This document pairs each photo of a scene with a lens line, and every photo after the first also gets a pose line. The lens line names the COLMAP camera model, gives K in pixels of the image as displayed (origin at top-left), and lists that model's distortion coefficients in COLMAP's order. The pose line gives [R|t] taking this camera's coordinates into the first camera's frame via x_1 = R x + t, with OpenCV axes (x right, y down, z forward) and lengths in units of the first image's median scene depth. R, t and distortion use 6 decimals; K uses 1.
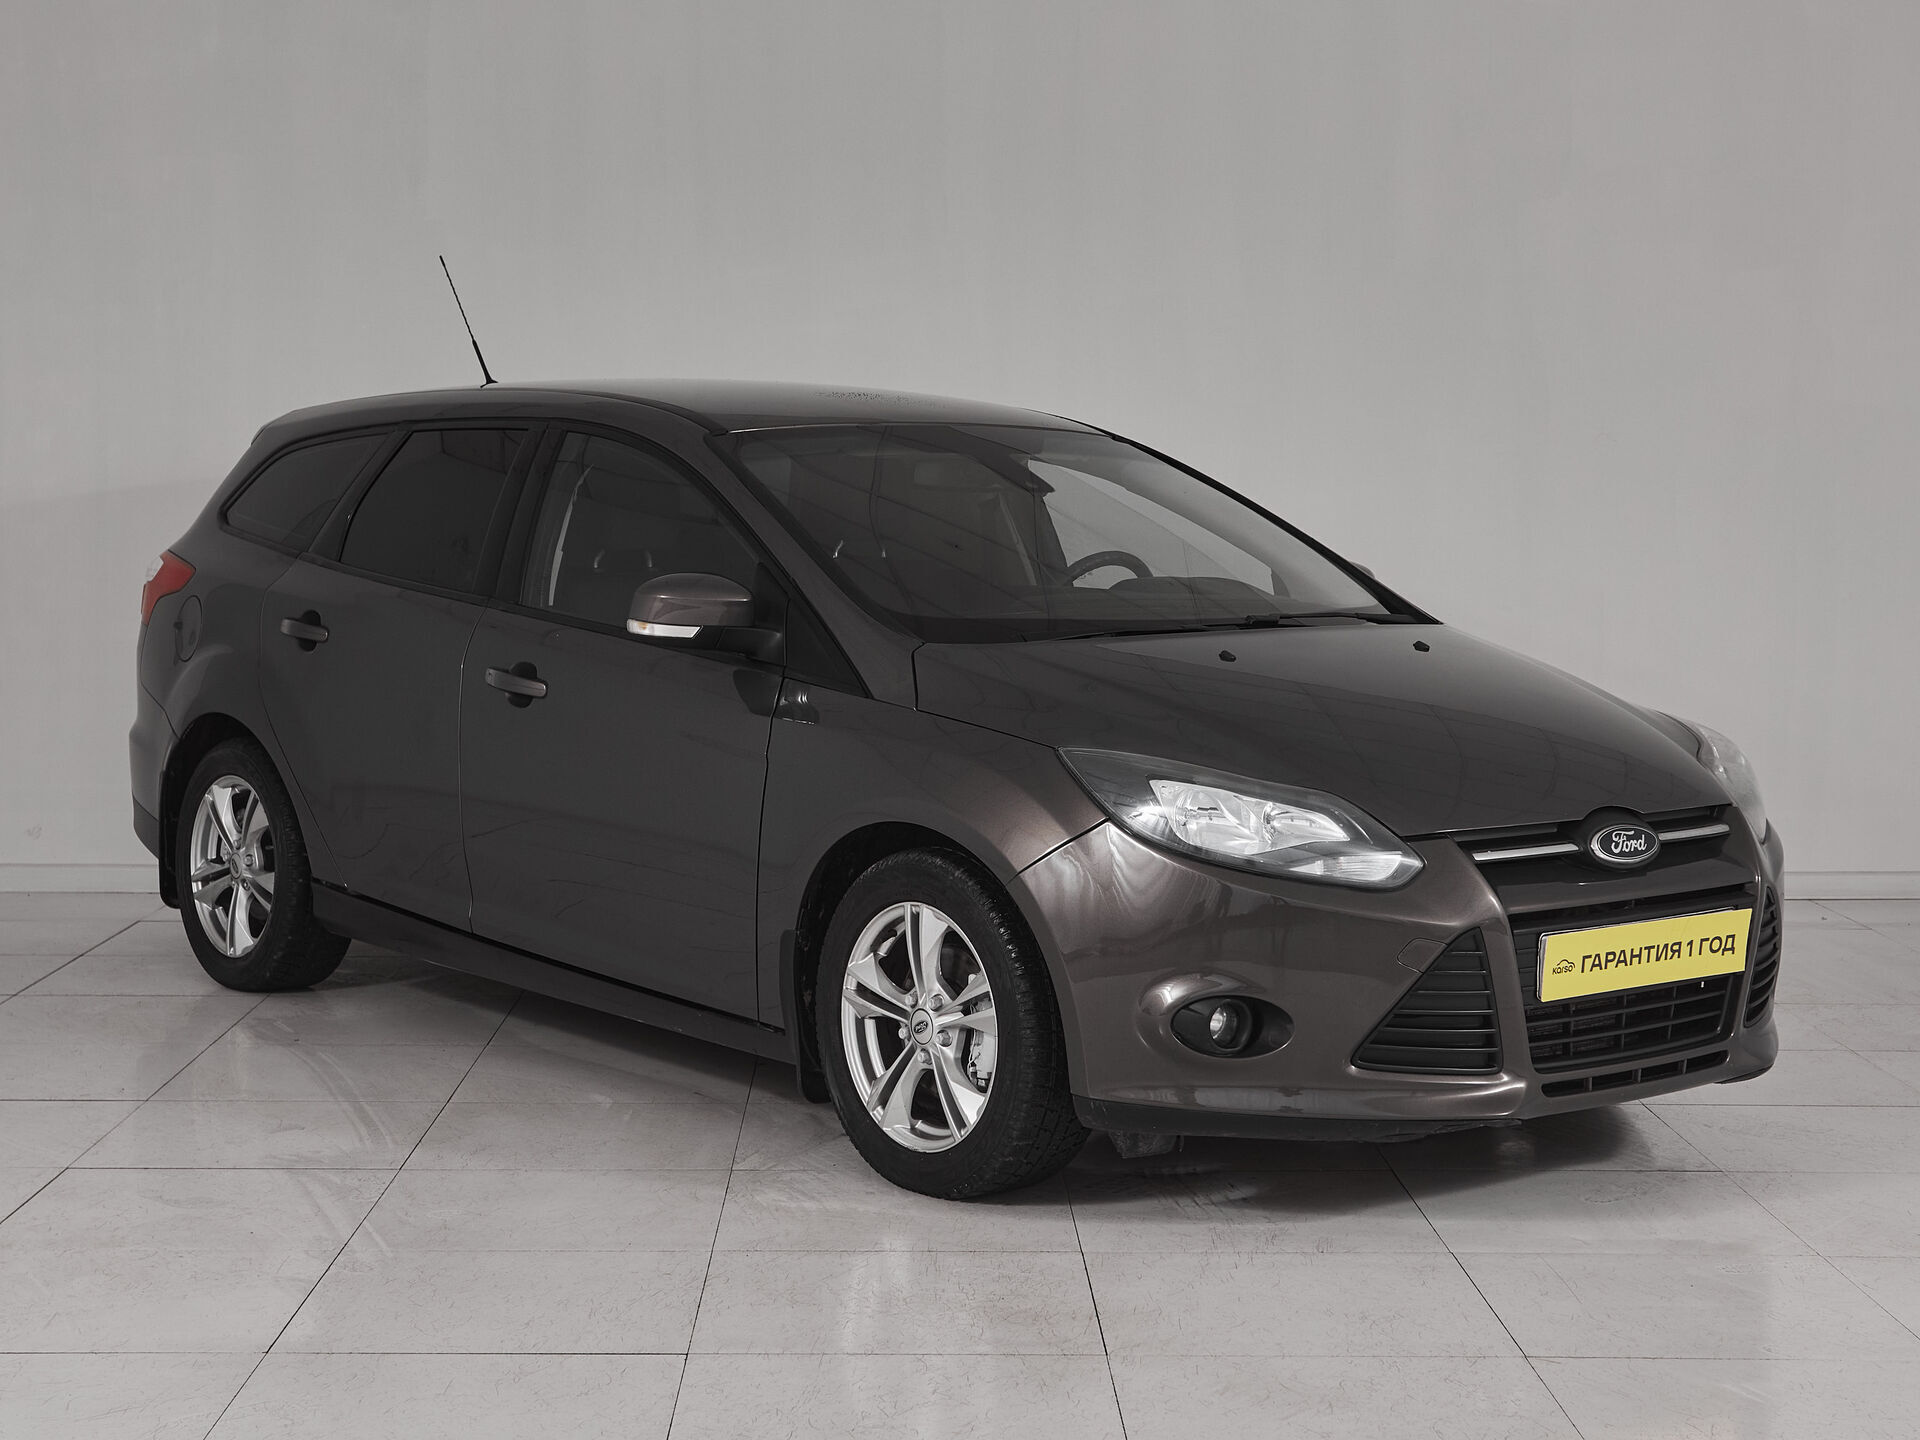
lens RADIAL K [[3421.0, 0, 960.0], [0, 3421.0, 720.0], [0, 0, 1]] dist [0.030317, -0.212393]
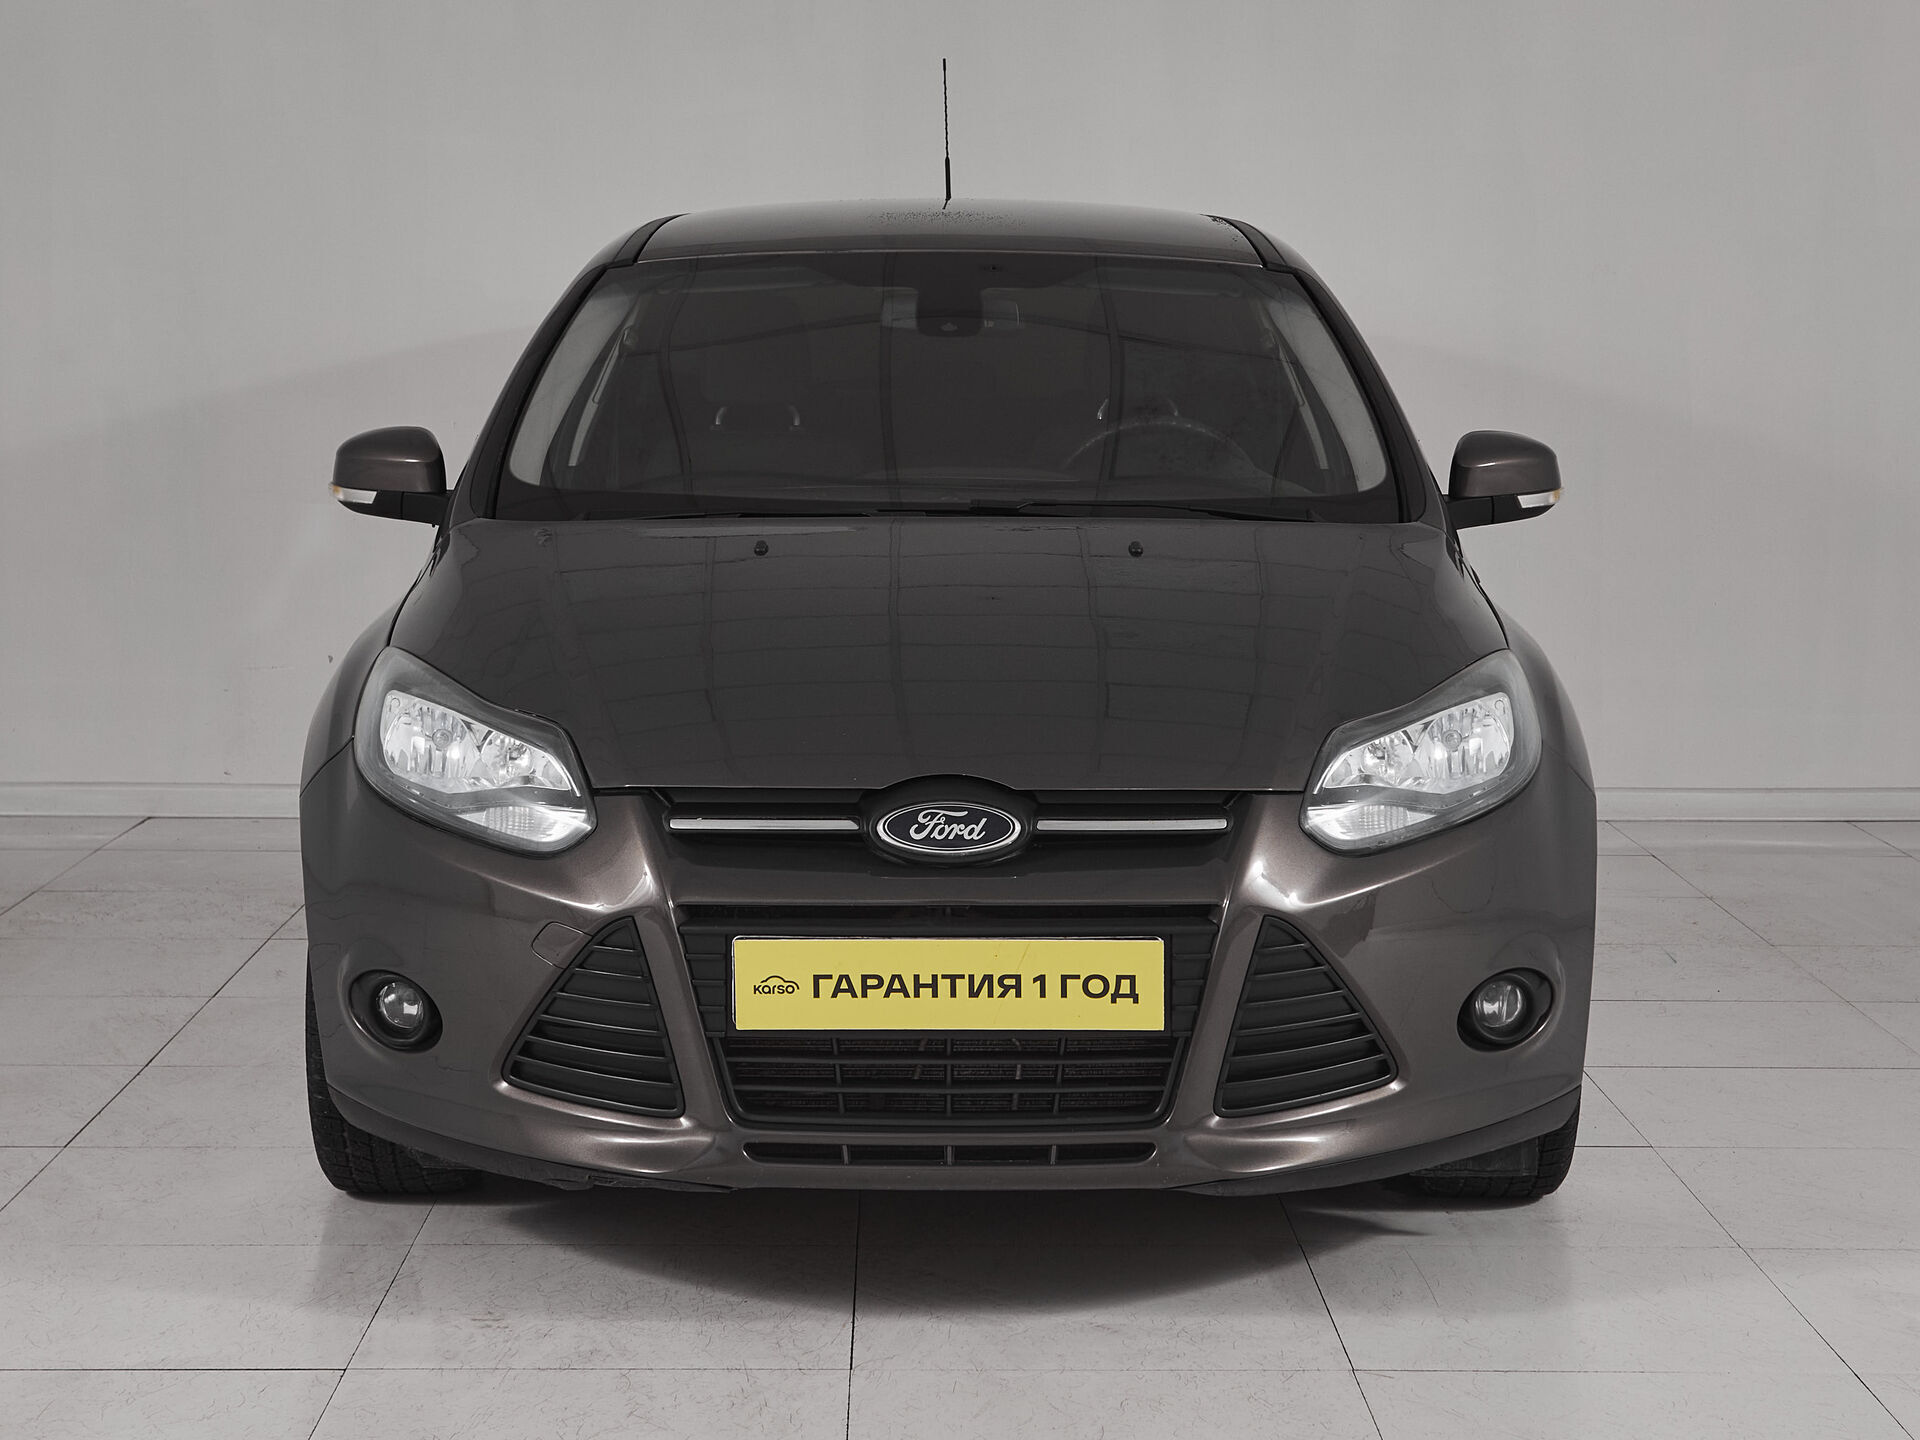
lens RADIAL K [[3421.0, 0, 960.0], [0, 3421.0, 720.0], [0, 0, 1]] dist [0.030317, -0.212393]
pose [[0.777137, 0.074573, -0.624897, 0.645440], [-0.053101, 0.997184, 0.052963, -0.024389], [0.627087, -0.007976, 0.778909, 0.451169]]
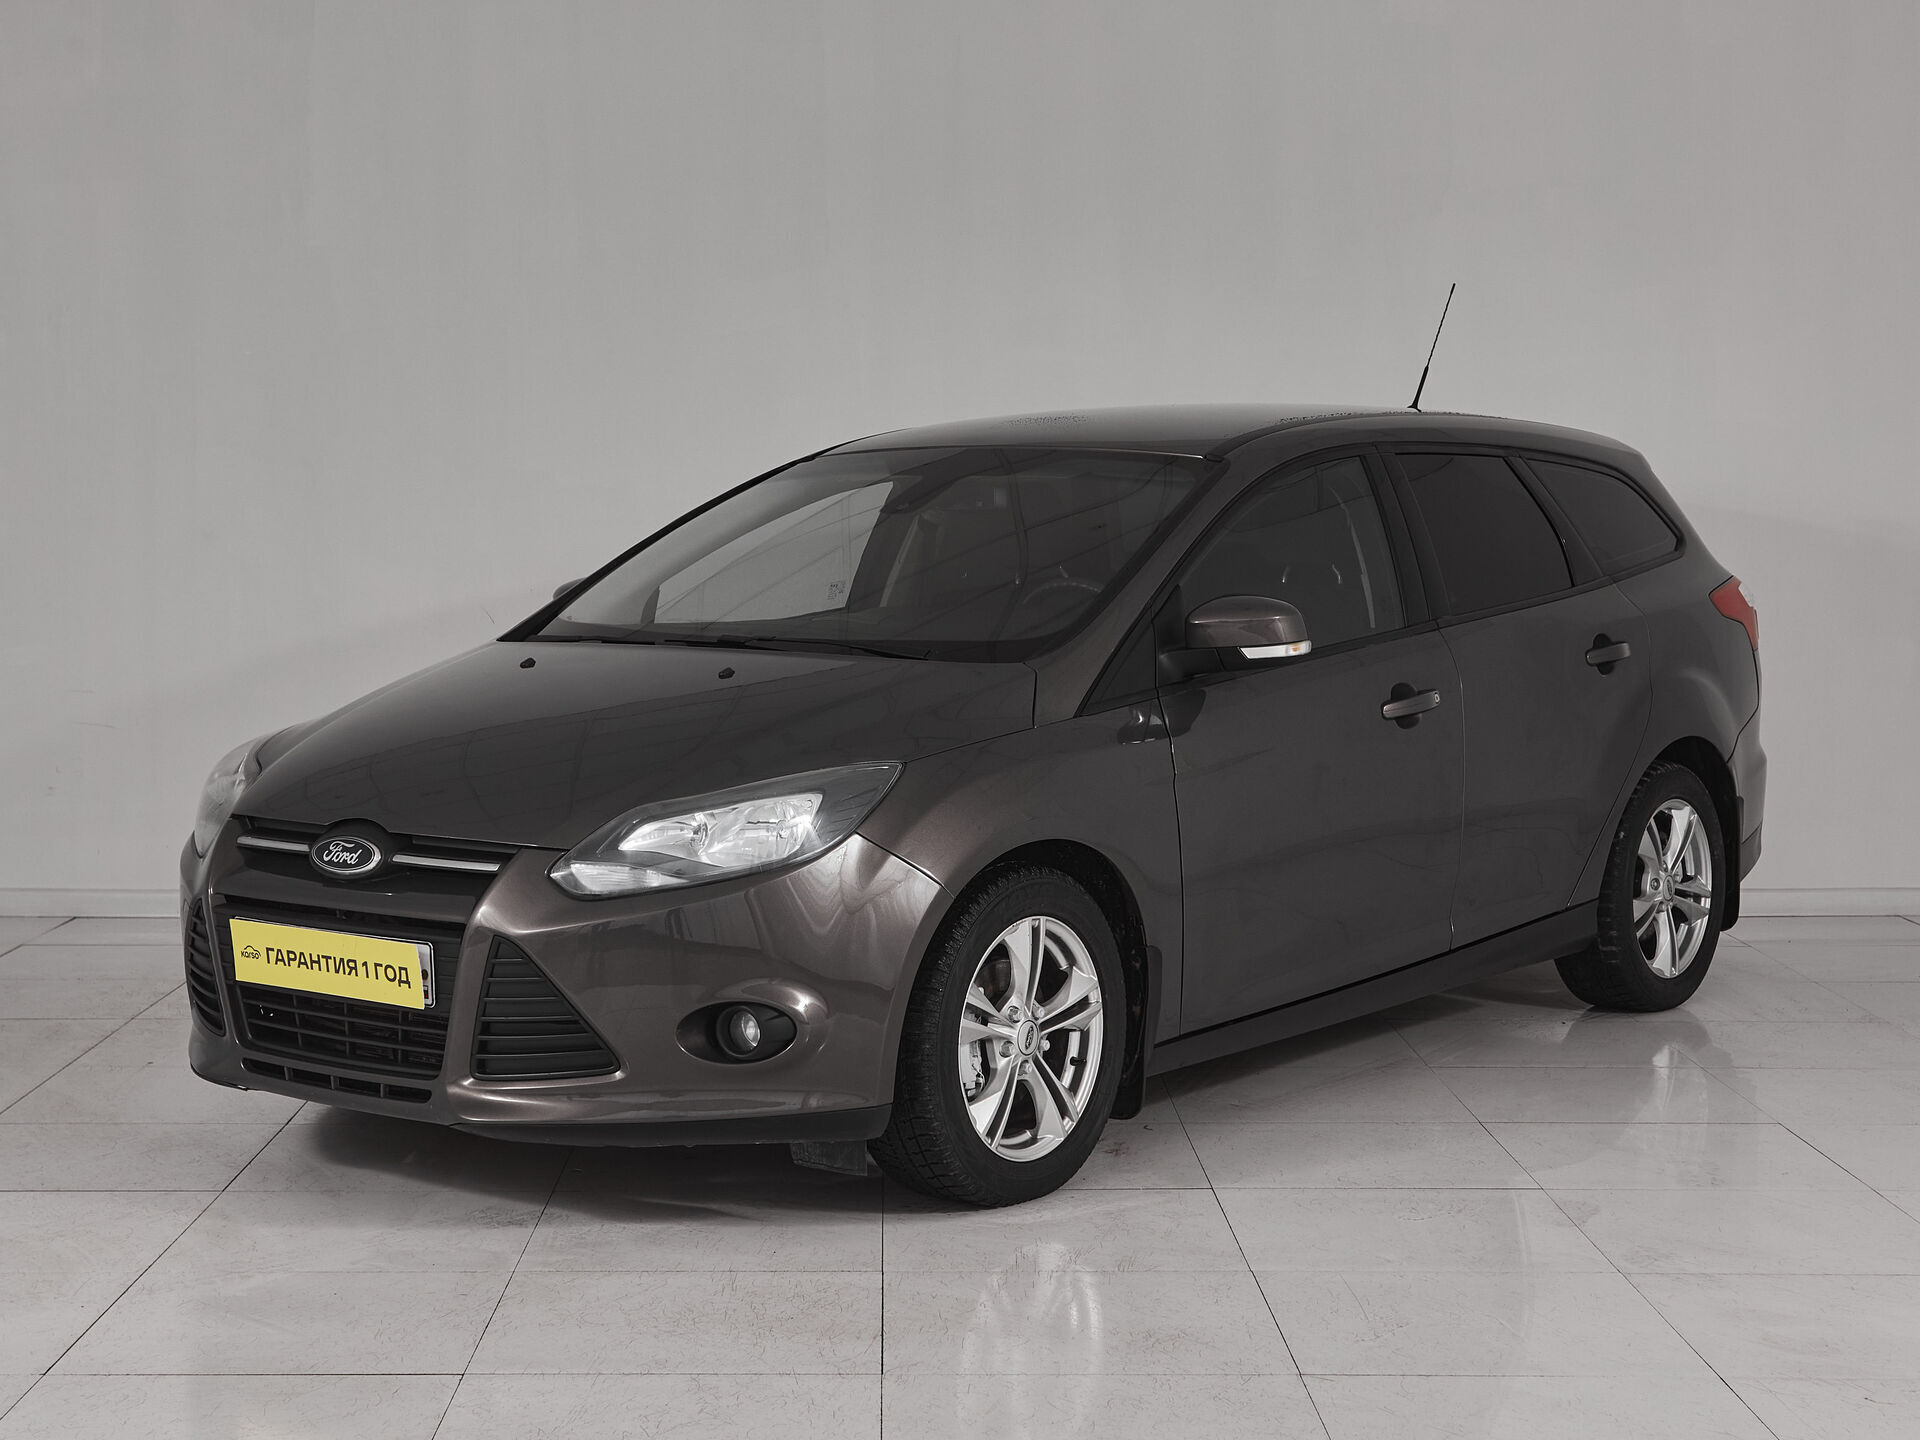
lens RADIAL K [[3421.0, 0, 960.0], [0, 3421.0, 720.0], [0, 0, 1]] dist [0.030317, -0.212393]
pose [[0.190377, 0.077416, -0.978654, 1.241985], [-0.079057, 0.994857, 0.063319, -0.084523], [0.978523, 0.065315, 0.195518, 0.985930]]
